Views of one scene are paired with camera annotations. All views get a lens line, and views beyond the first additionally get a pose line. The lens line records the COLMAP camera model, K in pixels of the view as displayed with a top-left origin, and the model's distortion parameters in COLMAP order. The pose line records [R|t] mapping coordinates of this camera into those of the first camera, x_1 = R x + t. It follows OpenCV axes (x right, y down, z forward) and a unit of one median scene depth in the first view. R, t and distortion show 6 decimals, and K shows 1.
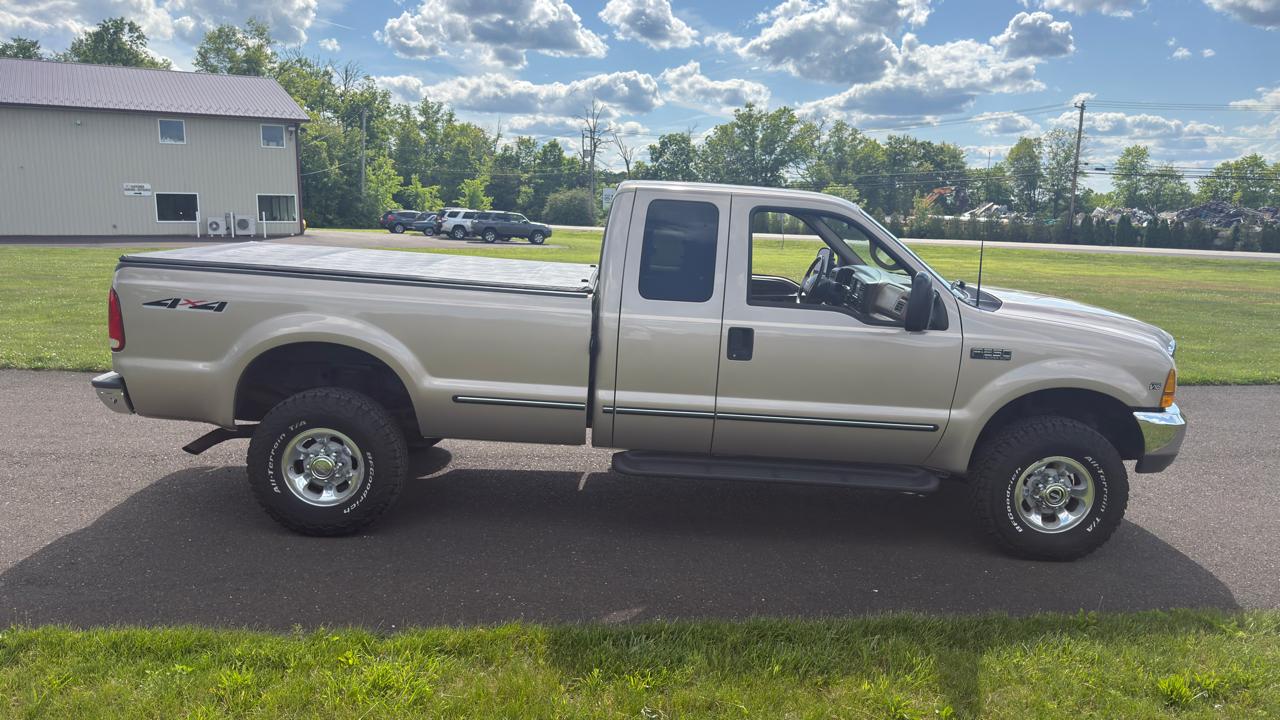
lens RADIAL K [[916.1, 0, 631.8], [0, 916.1, 372.0], [0, 0, 1]] dist [0.010366, -0.015362]
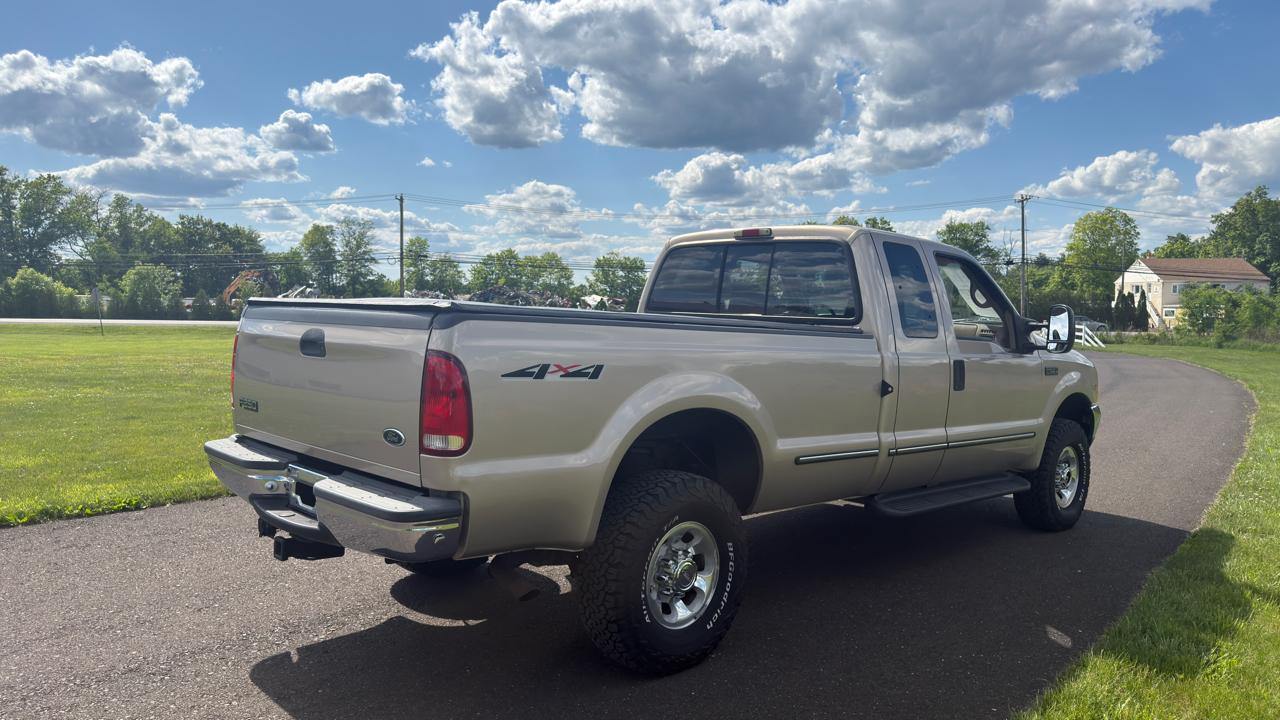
lens RADIAL K [[916.1, 0, 657.3], [0, 916.1, 337.1], [0, 0, 1]] dist [0.010366, -0.015362]
pose [[0.705909, -0.033699, 0.707500, -0.878939], [0.124517, 0.989216, -0.077120, -0.036246], [-0.697272, 0.142535, 0.702493, 0.448072]]
